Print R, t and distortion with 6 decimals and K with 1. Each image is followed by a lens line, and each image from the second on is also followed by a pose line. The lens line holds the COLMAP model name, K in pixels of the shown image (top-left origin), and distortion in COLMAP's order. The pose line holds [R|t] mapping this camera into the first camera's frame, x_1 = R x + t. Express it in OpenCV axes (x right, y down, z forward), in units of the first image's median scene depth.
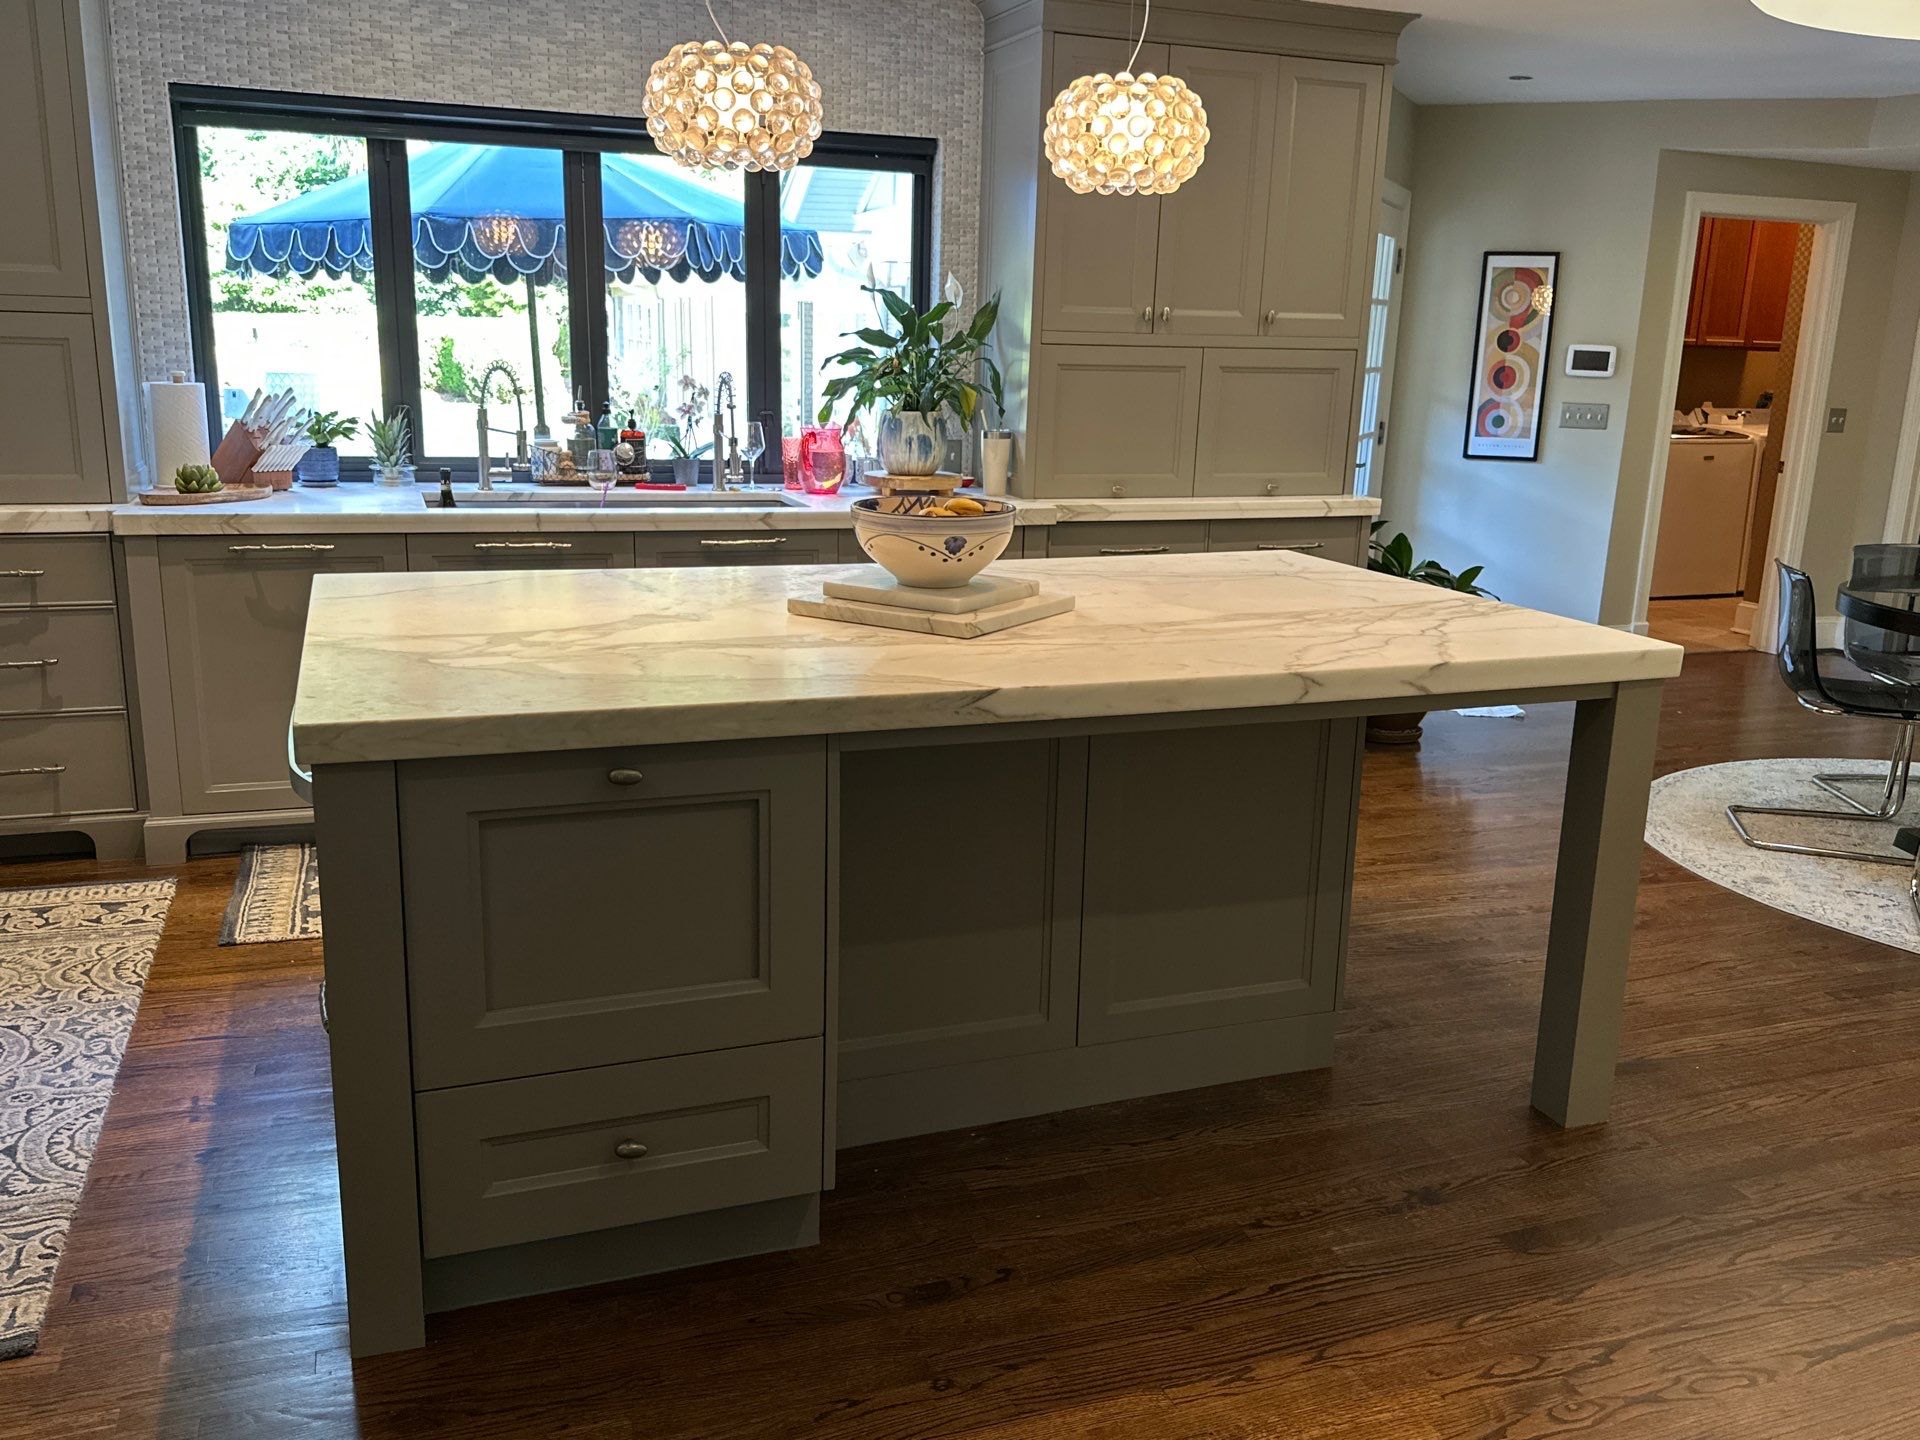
lens RADIAL K [[1594.2, 0, 964.2], [0, 1594.2, 724.7], [0, 0, 1]] dist [0.083772, -0.134332]
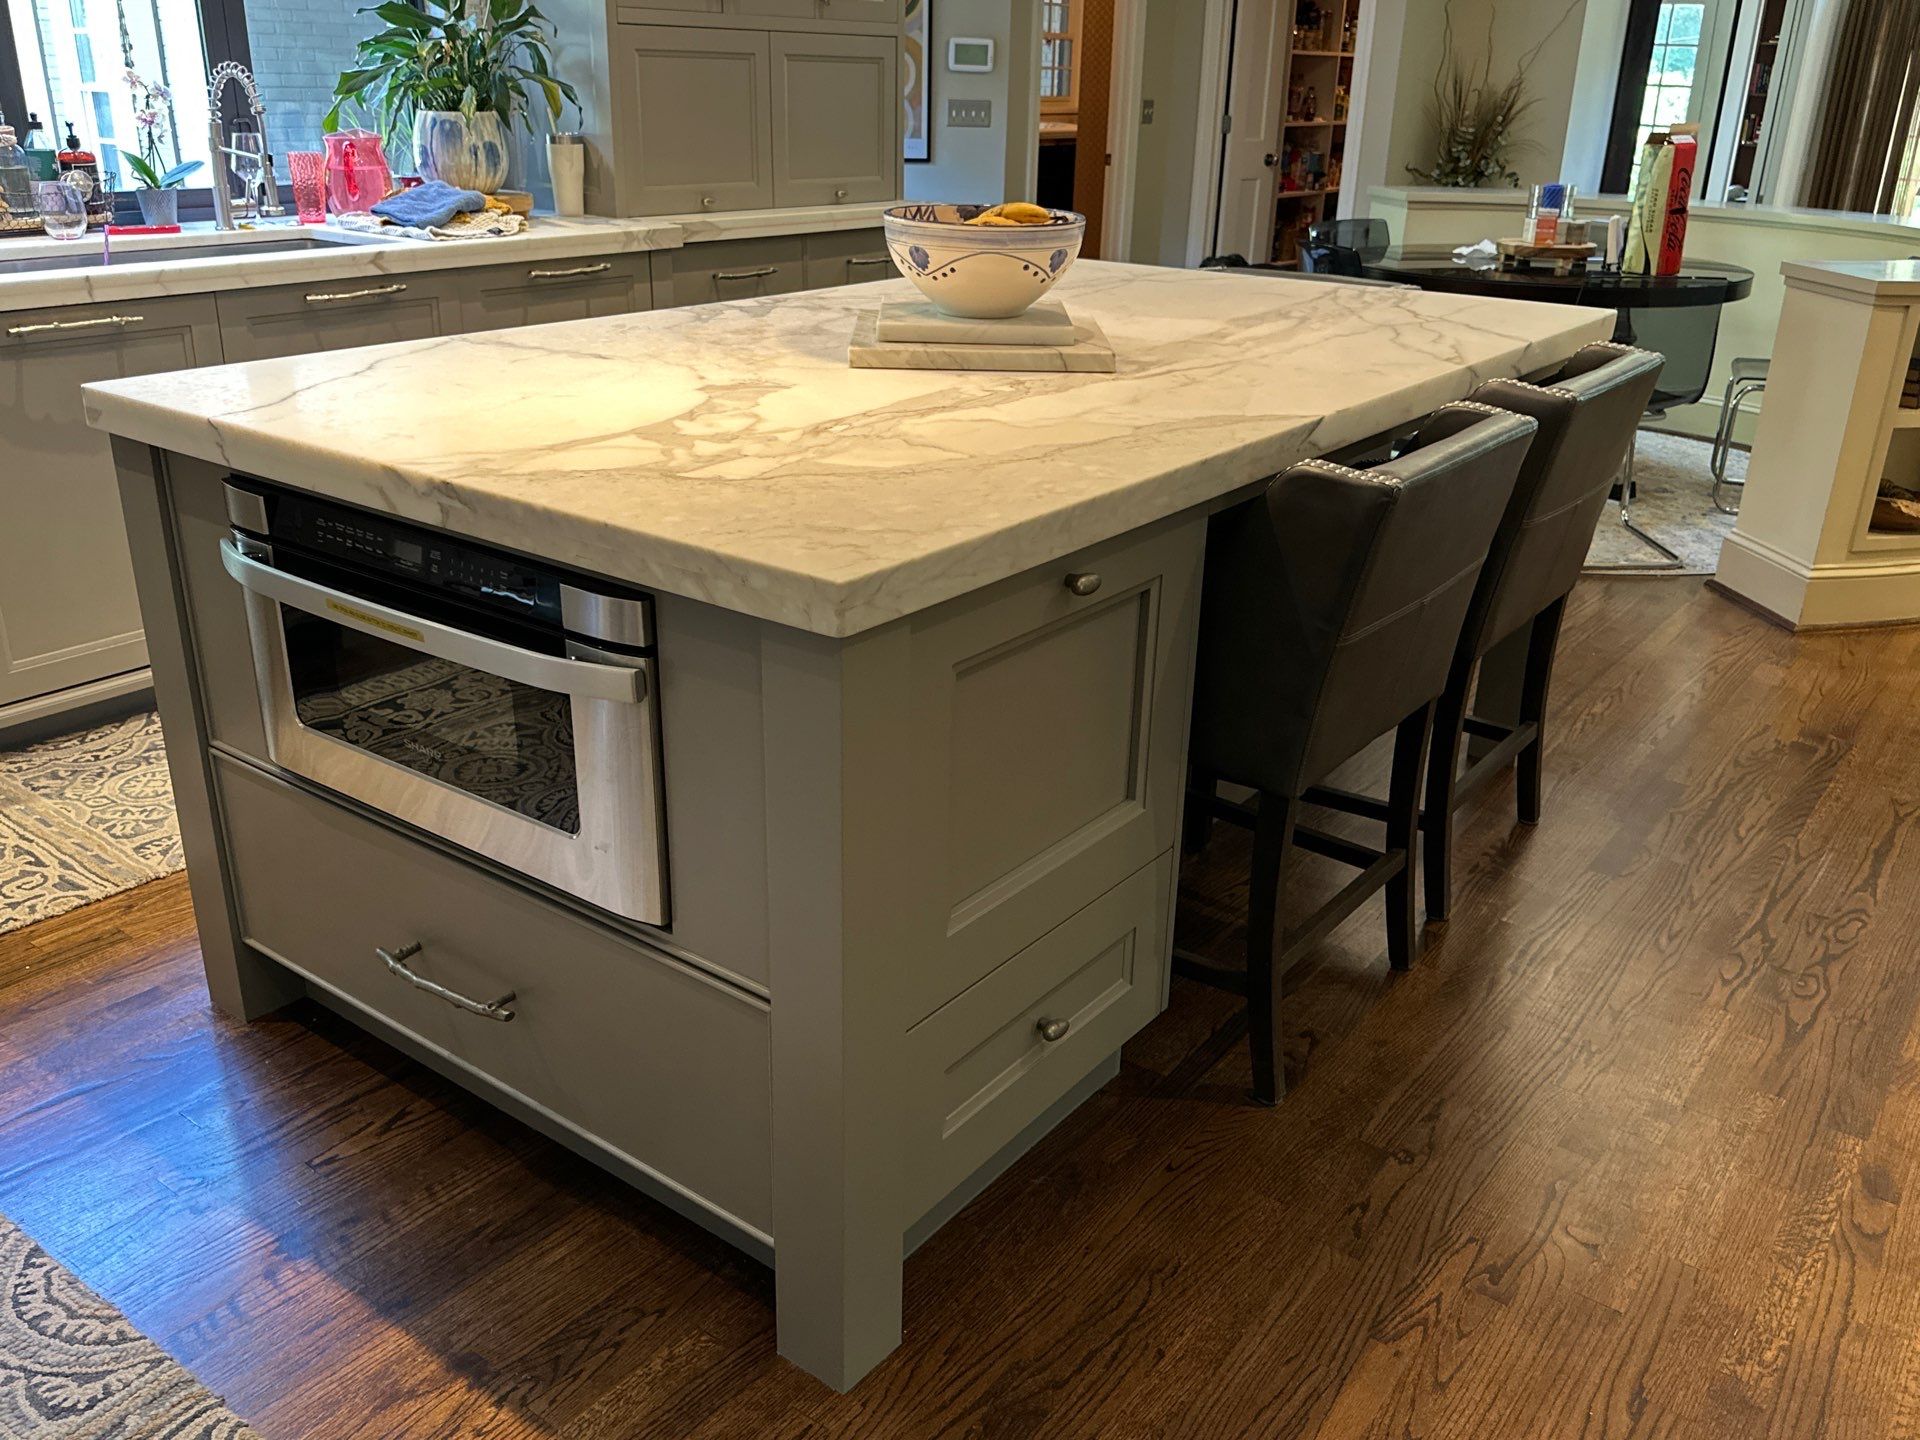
lens RADIAL K [[1594.2, 0, 967.2], [0, 1594.2, 724.3], [0, 0, 1]] dist [0.083772, -0.134332]
pose [[0.837840, -0.213642, 0.502376, -0.329094], [0.128811, 0.971626, 0.198370, -0.030760], [-0.530502, -0.101491, 0.841586, 0.181821]]
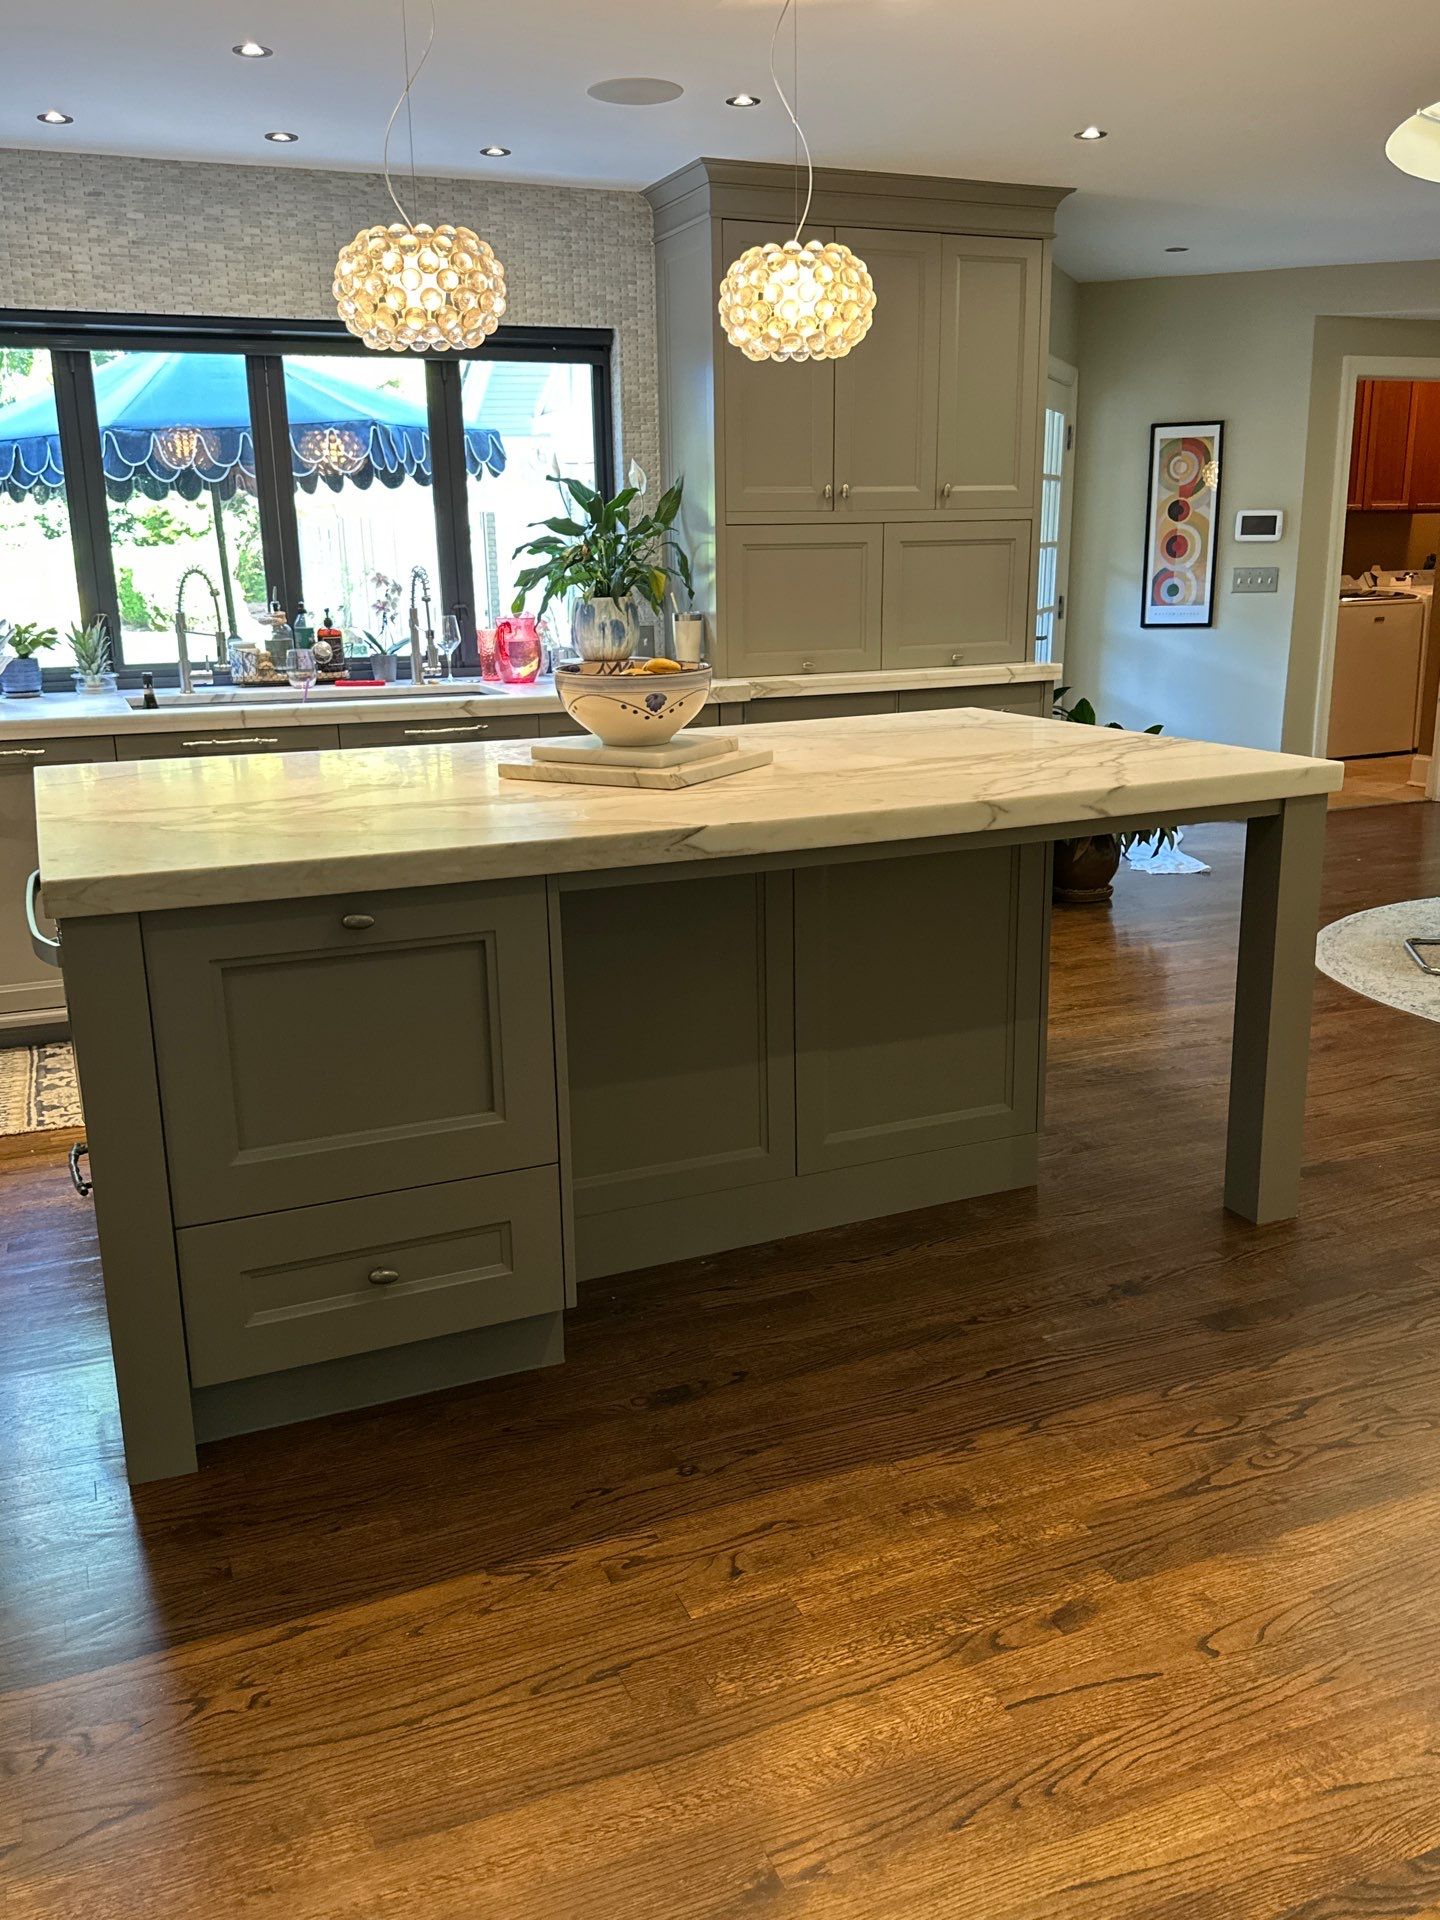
lens RADIAL K [[1594.2, 0, 715.3], [0, 1594.2, 960.9], [0, 0, 1]] dist [0.083772, -0.134332]
pose [[0.998106, -0.054072, 0.029349, -0.004149], [0.053645, 0.998445, 0.015148, 0.027576], [-0.030123, -0.013545, 0.999454, -0.032672]]
